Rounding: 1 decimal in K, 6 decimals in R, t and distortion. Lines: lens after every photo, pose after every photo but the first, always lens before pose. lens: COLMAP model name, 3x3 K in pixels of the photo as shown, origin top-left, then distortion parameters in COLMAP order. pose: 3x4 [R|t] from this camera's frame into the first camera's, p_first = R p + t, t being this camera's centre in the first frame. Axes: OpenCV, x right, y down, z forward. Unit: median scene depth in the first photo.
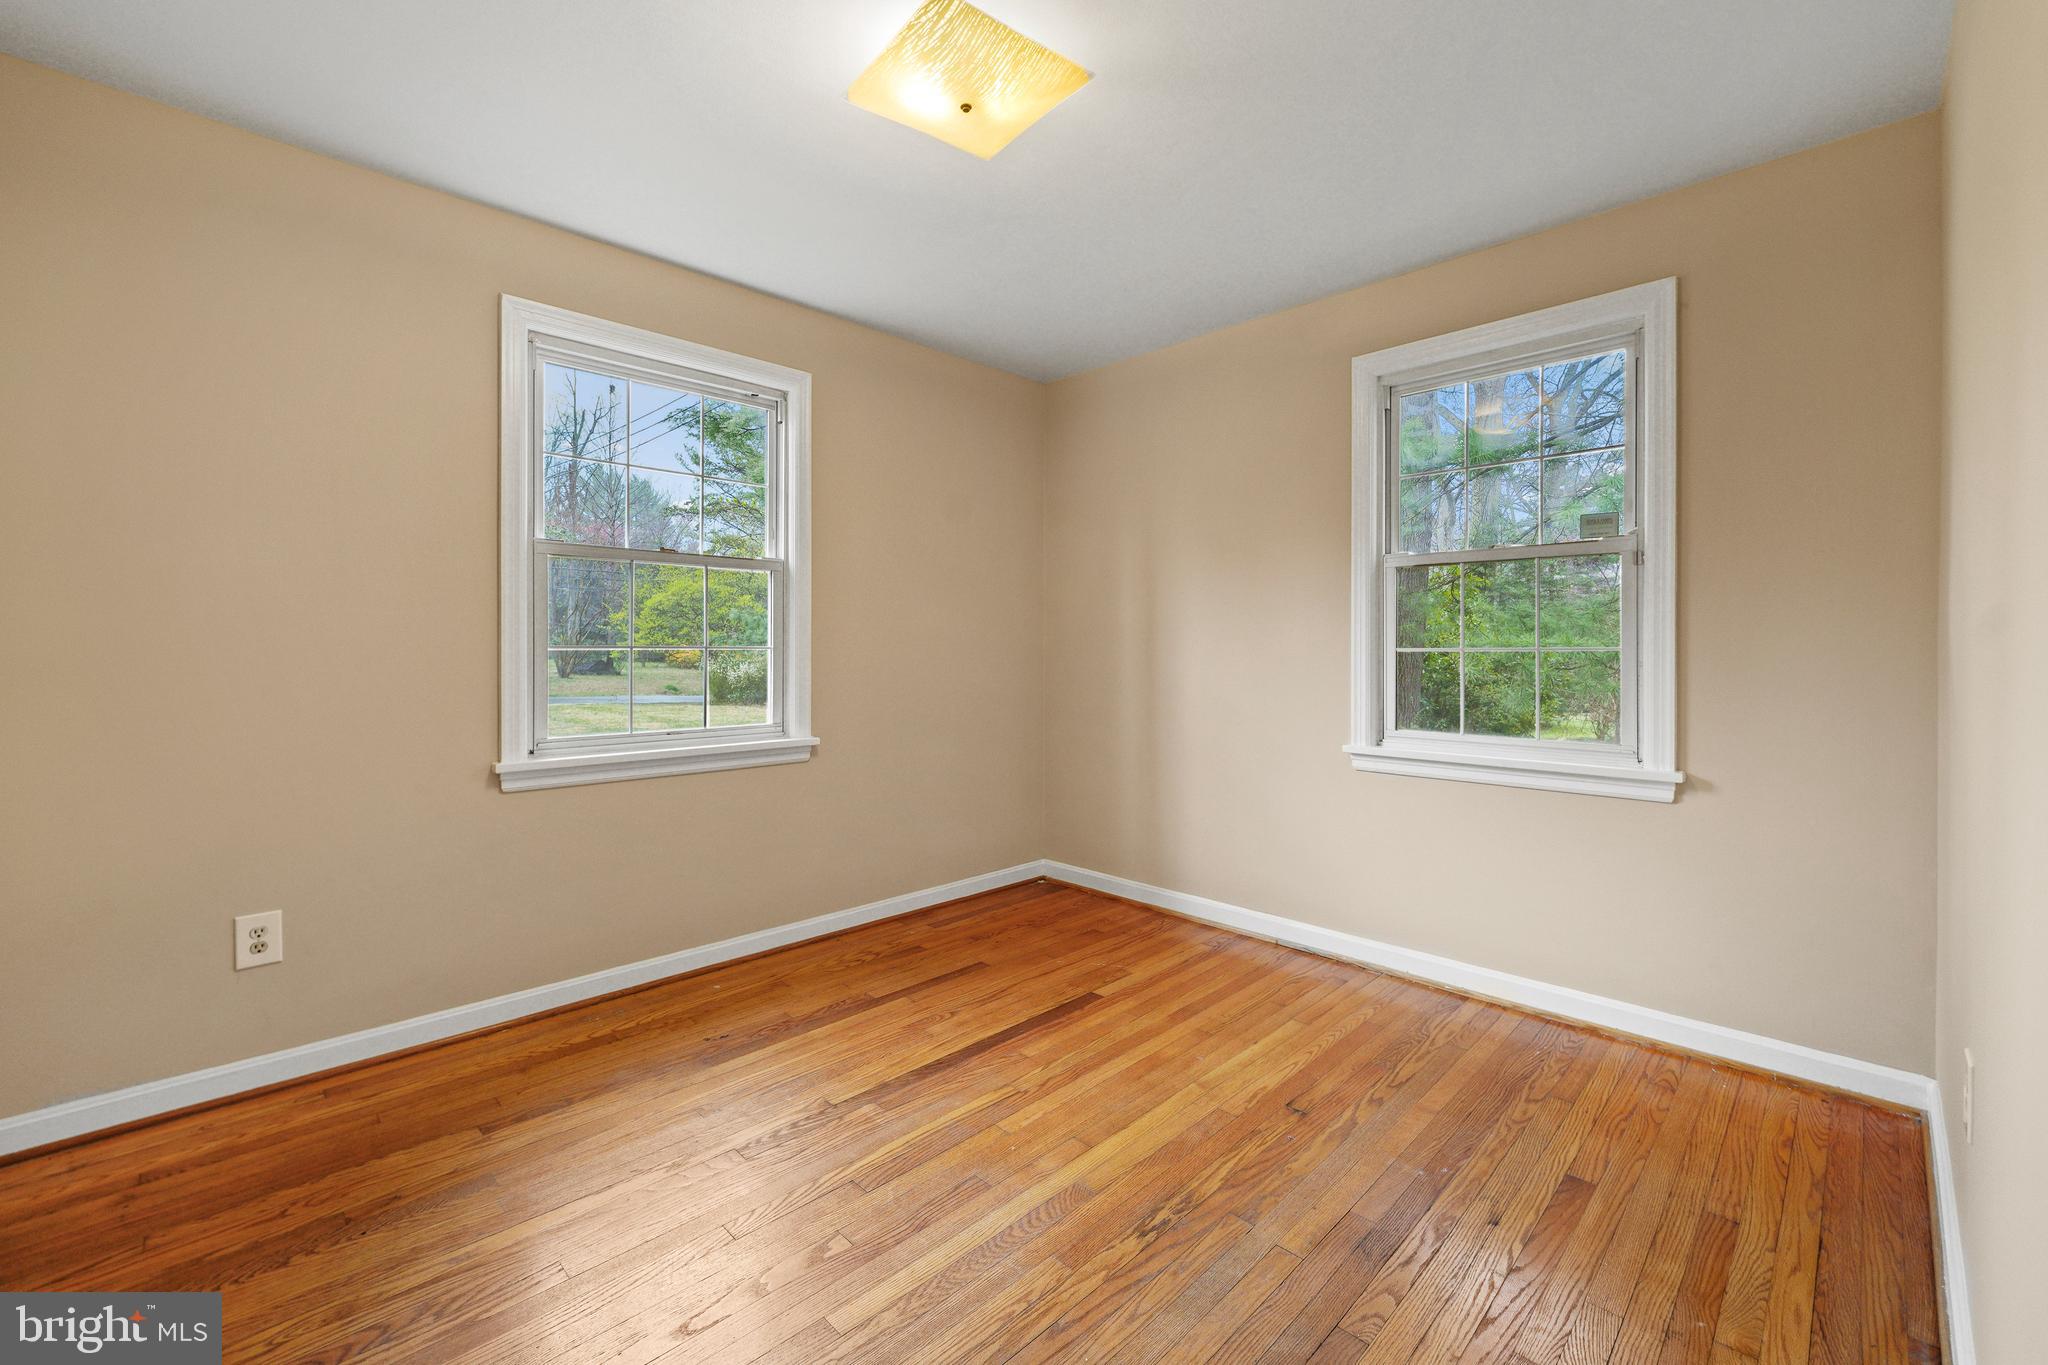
lens RADIAL K [[837.2, 0, 1026.6], [0, 837.2, 663.8], [0, 0, 1]] dist [-0.000419, -0.000206]
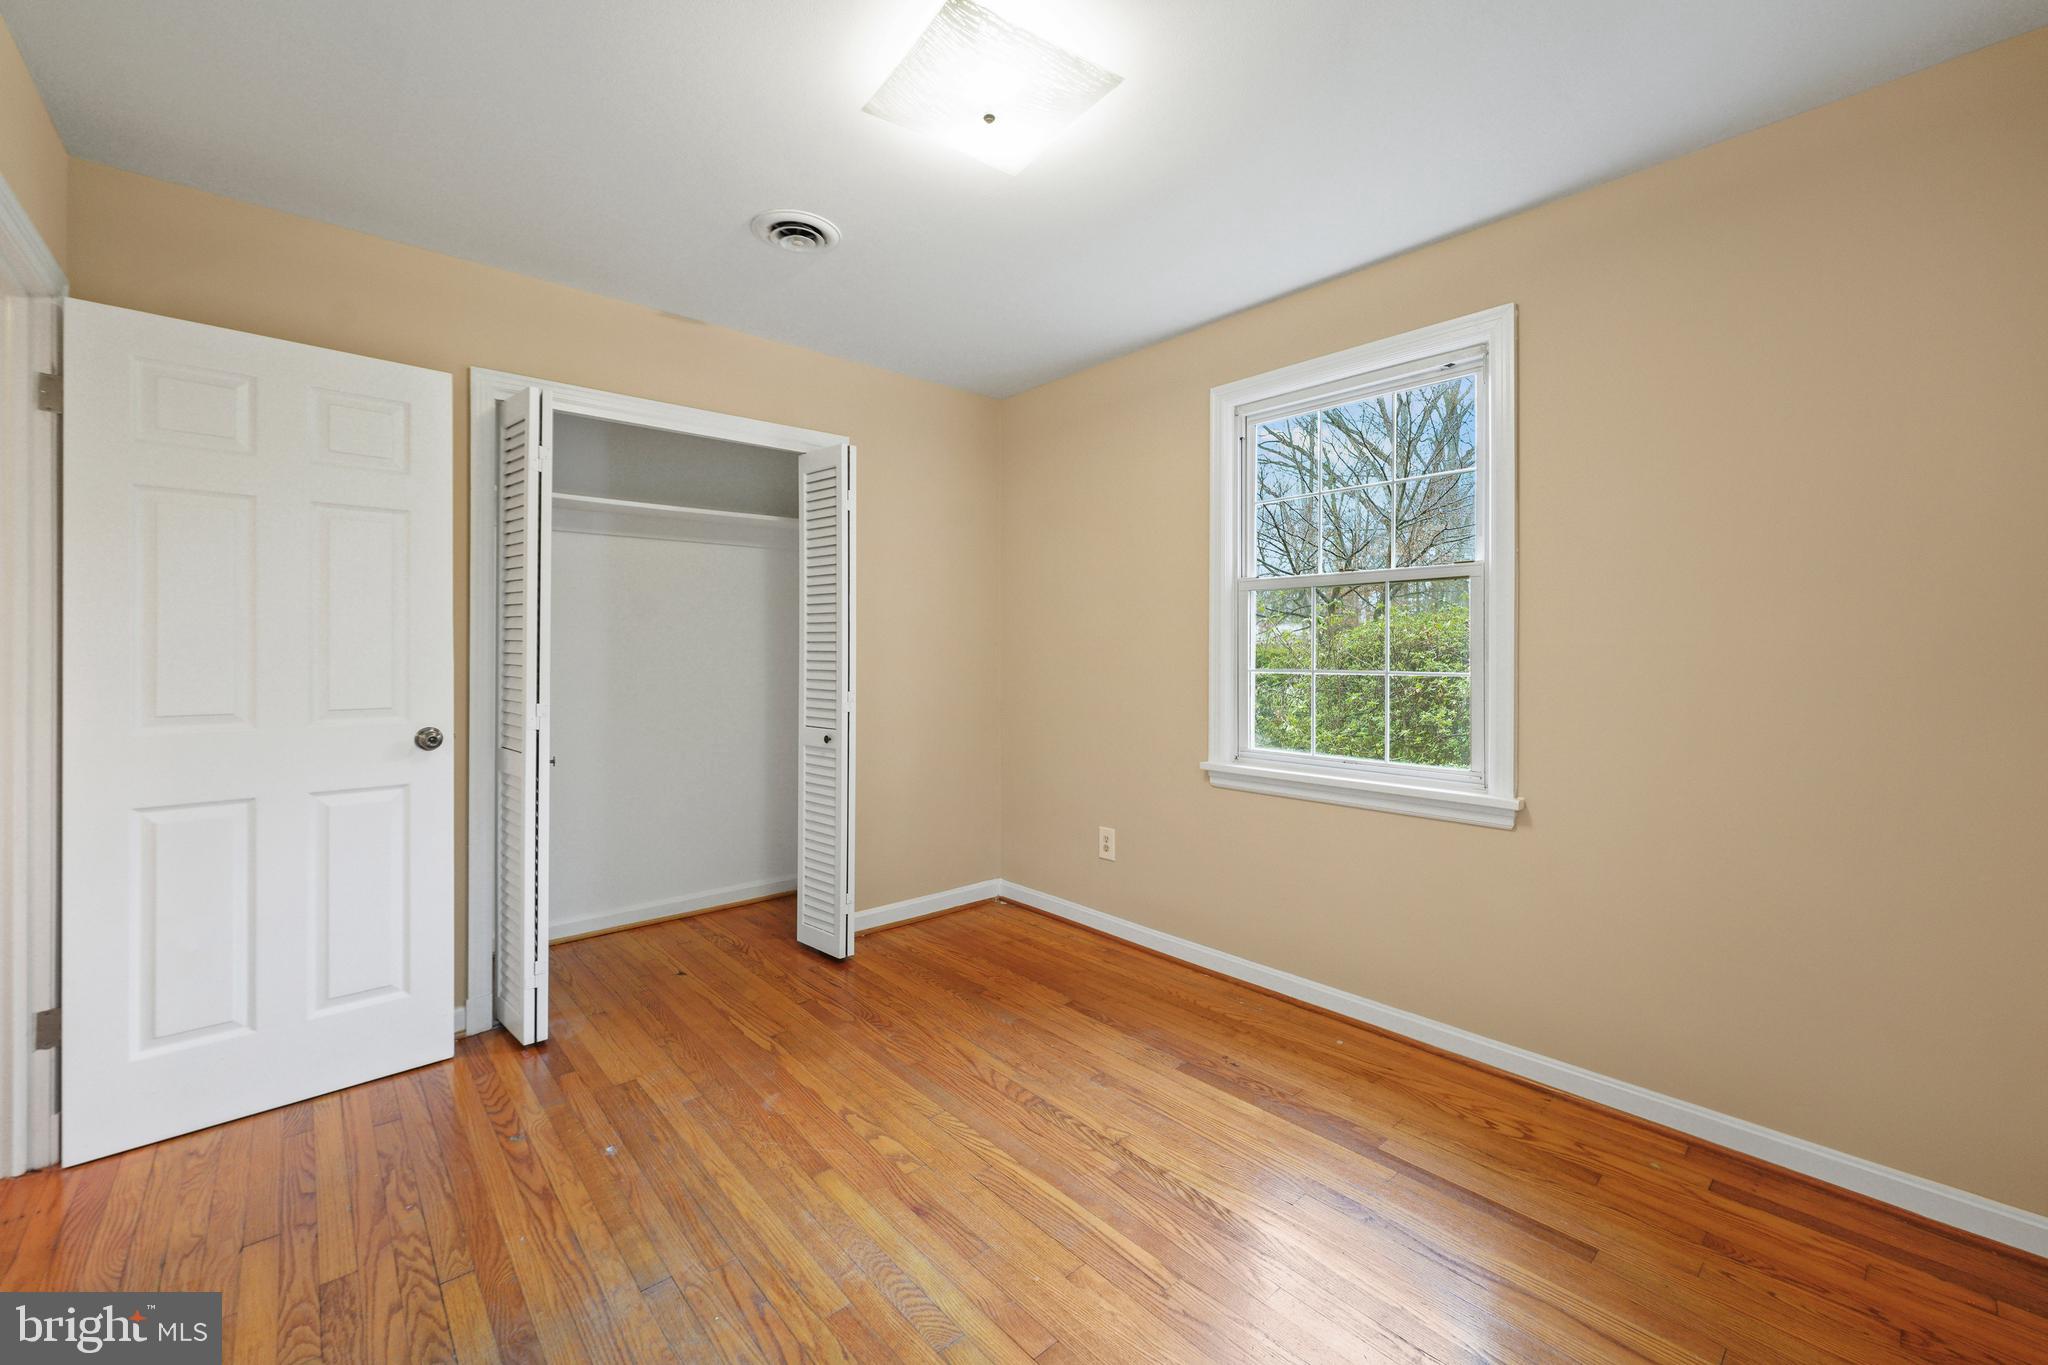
lens RADIAL K [[823.2, 0, 1024.4], [0, 823.2, 655.9], [0, 0, 1]] dist [-0.000546, 0.000110]
pose [[-0.054273, -0.000594, -0.998526, 0.712402], [-0.020876, 0.999782, 0.000540, -0.040131], [0.998308, 0.020874, -0.054274, 0.899367]]
